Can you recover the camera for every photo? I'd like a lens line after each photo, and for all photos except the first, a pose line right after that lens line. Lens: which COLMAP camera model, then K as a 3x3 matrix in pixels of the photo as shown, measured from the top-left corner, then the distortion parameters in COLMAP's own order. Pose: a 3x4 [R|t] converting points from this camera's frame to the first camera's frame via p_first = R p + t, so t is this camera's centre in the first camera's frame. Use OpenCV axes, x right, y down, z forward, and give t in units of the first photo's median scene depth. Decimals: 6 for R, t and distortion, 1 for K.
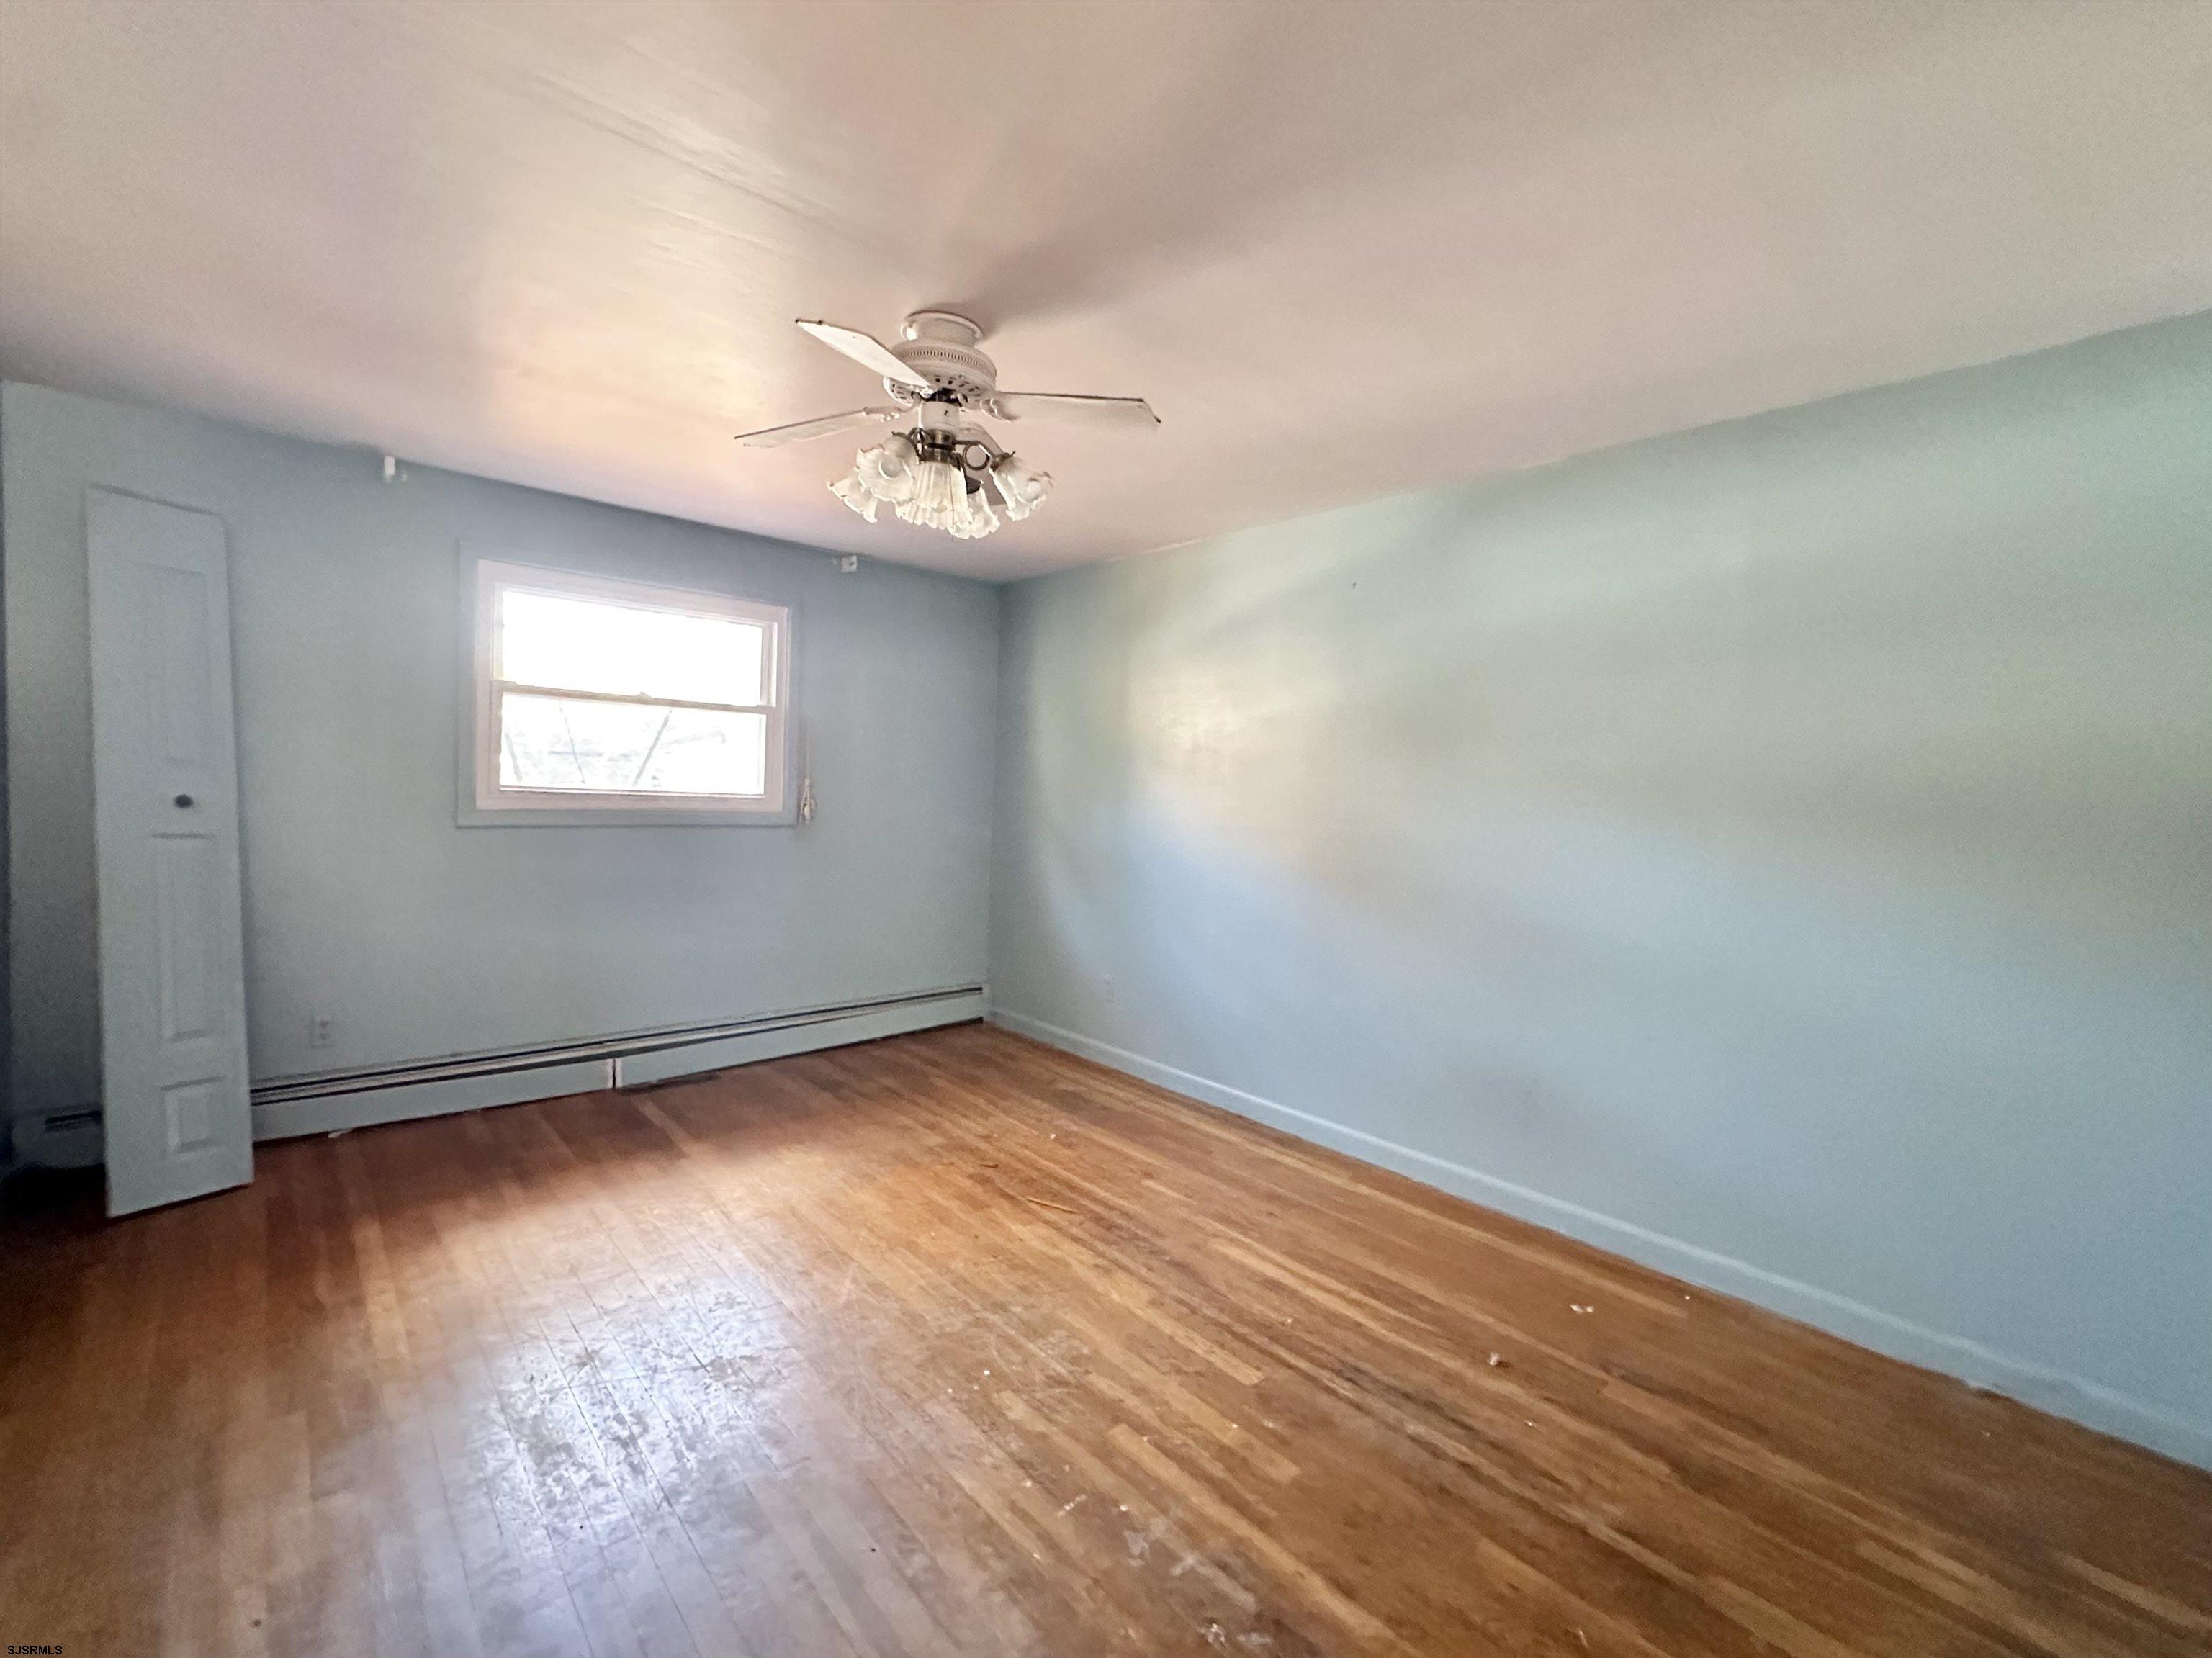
lens RADIAL K [[883.6, 0, 1103.7], [0, 883.6, 832.2], [0, 0, 1]] dist [-0.006178, 0.001299]
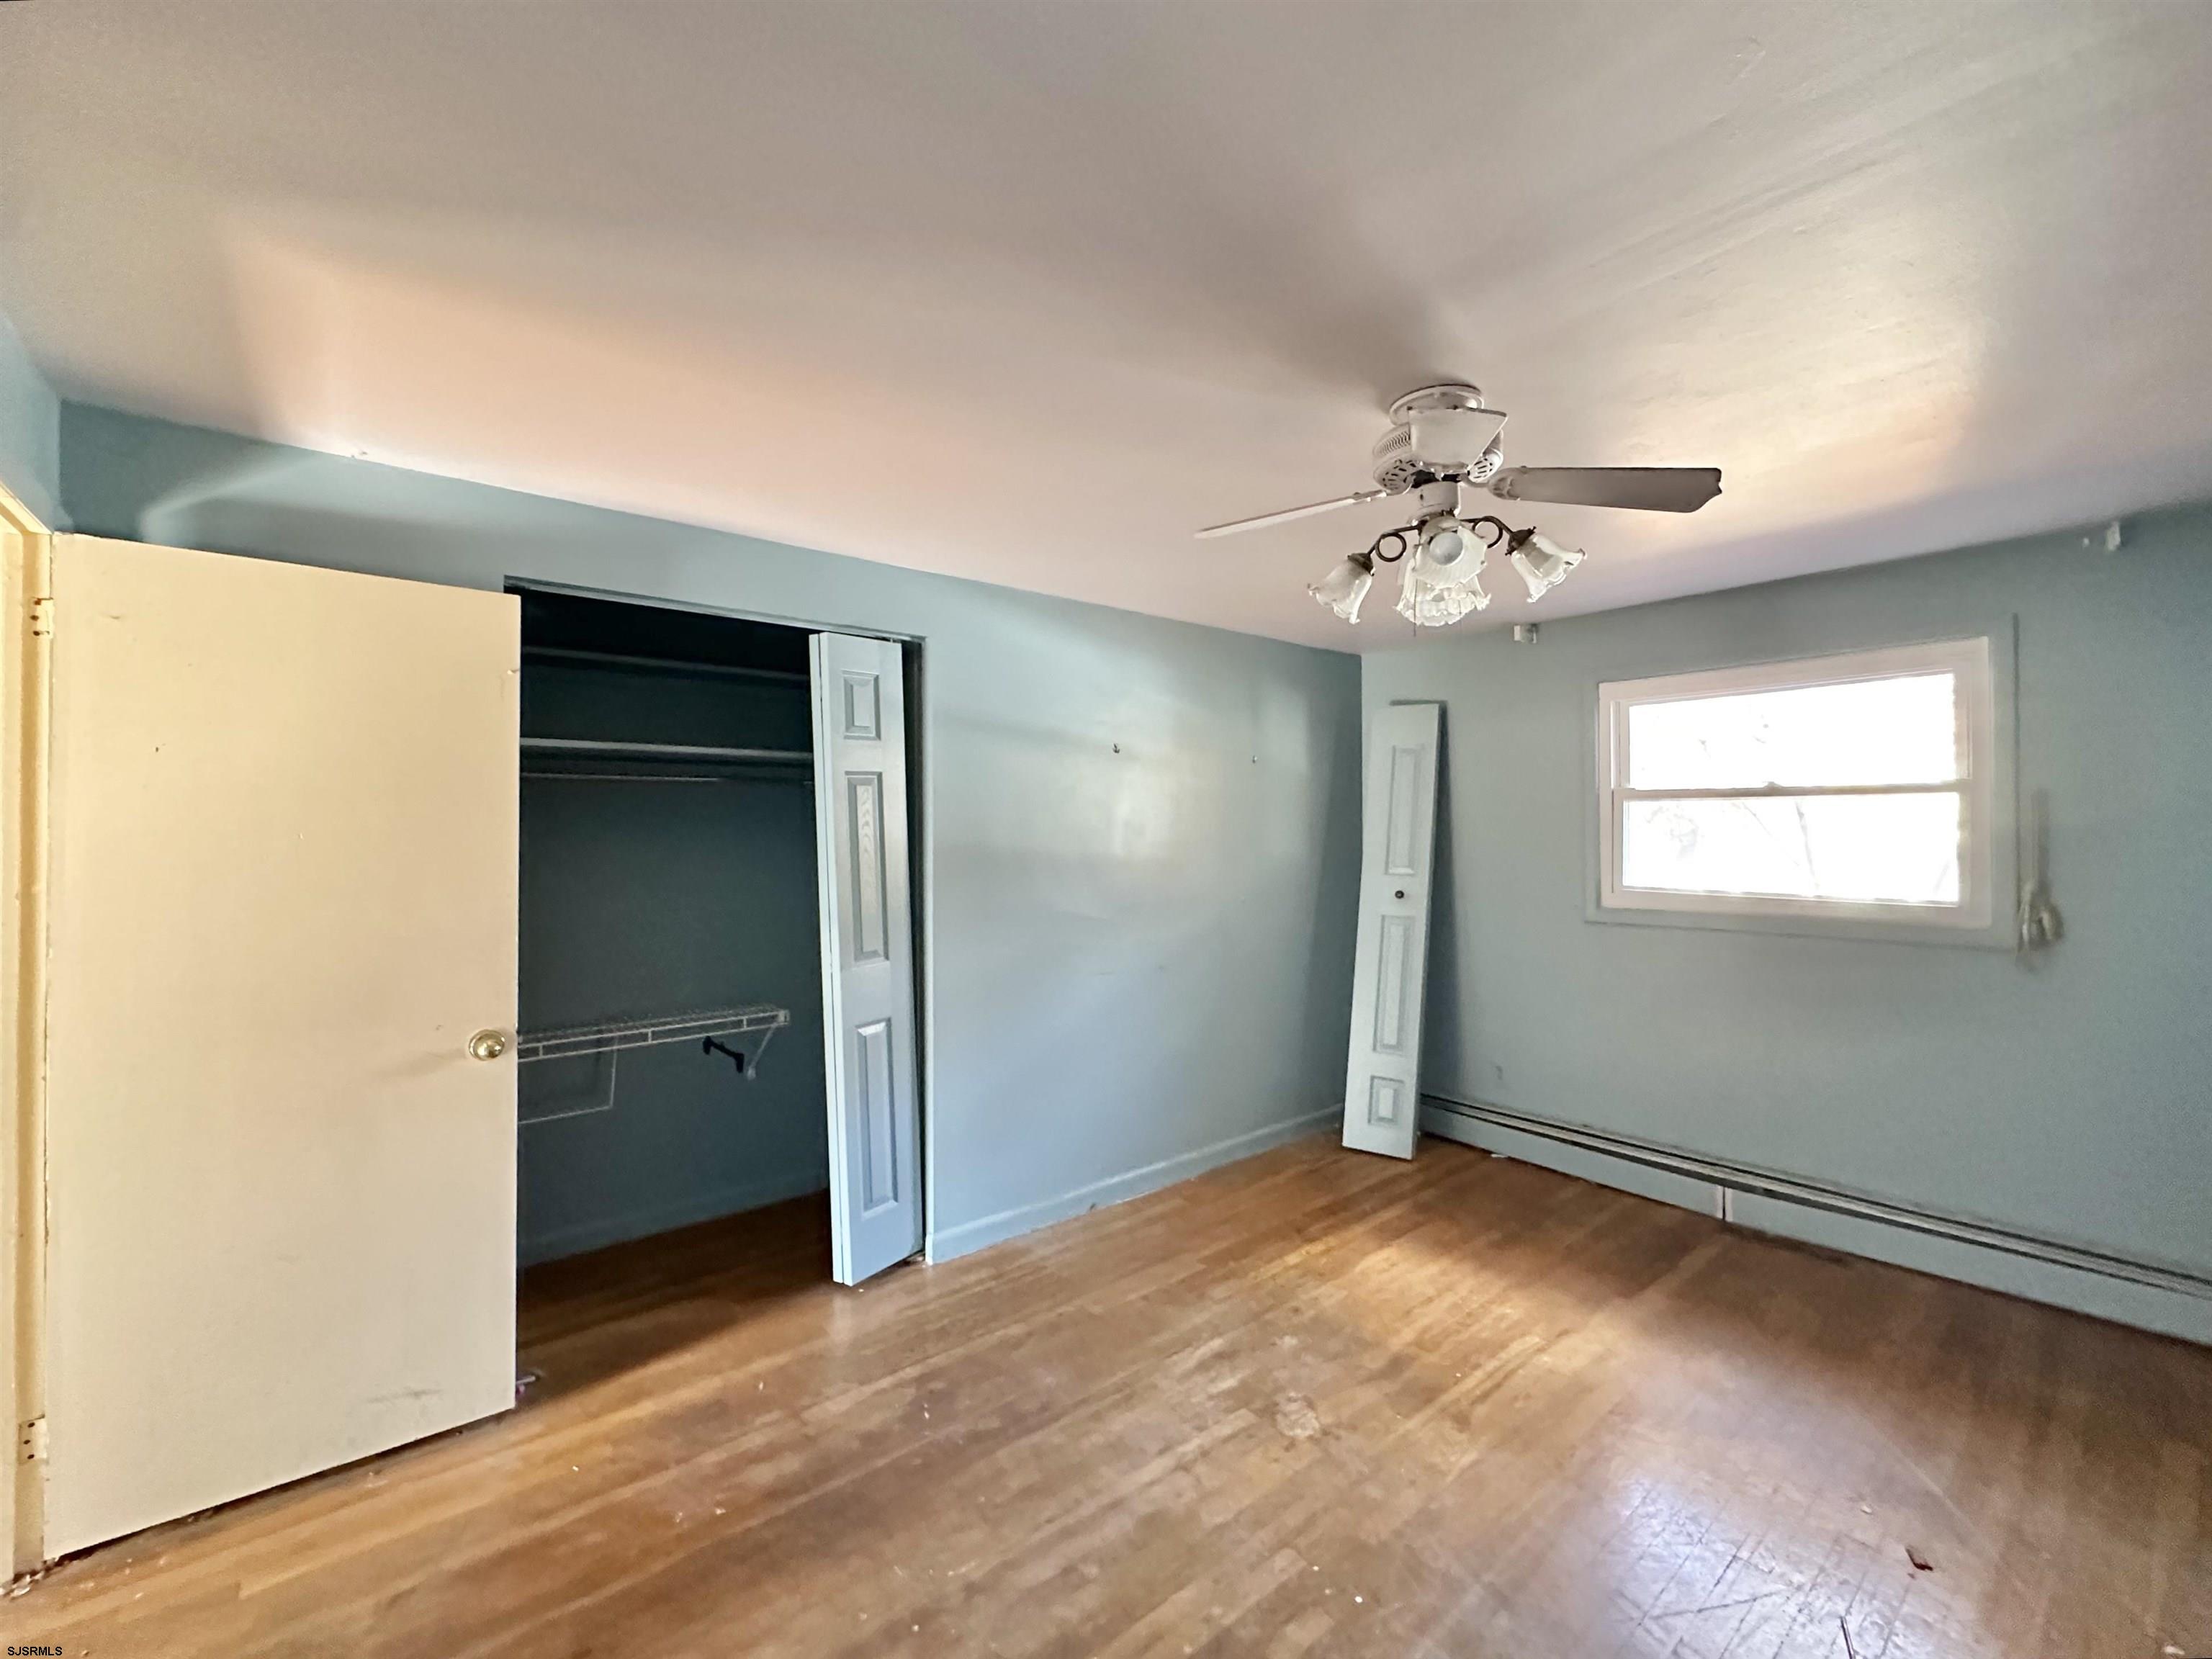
lens RADIAL K [[883.7, 0, 1122.5], [0, 883.7, 835.4], [0, 0, 1]] dist [-0.006178, 0.001299]
pose [[0.021057, -0.036079, -0.999127, 0.377585], [-0.052361, 0.997937, -0.037140, -0.041973], [0.998406, 0.053098, 0.019125, 0.364448]]
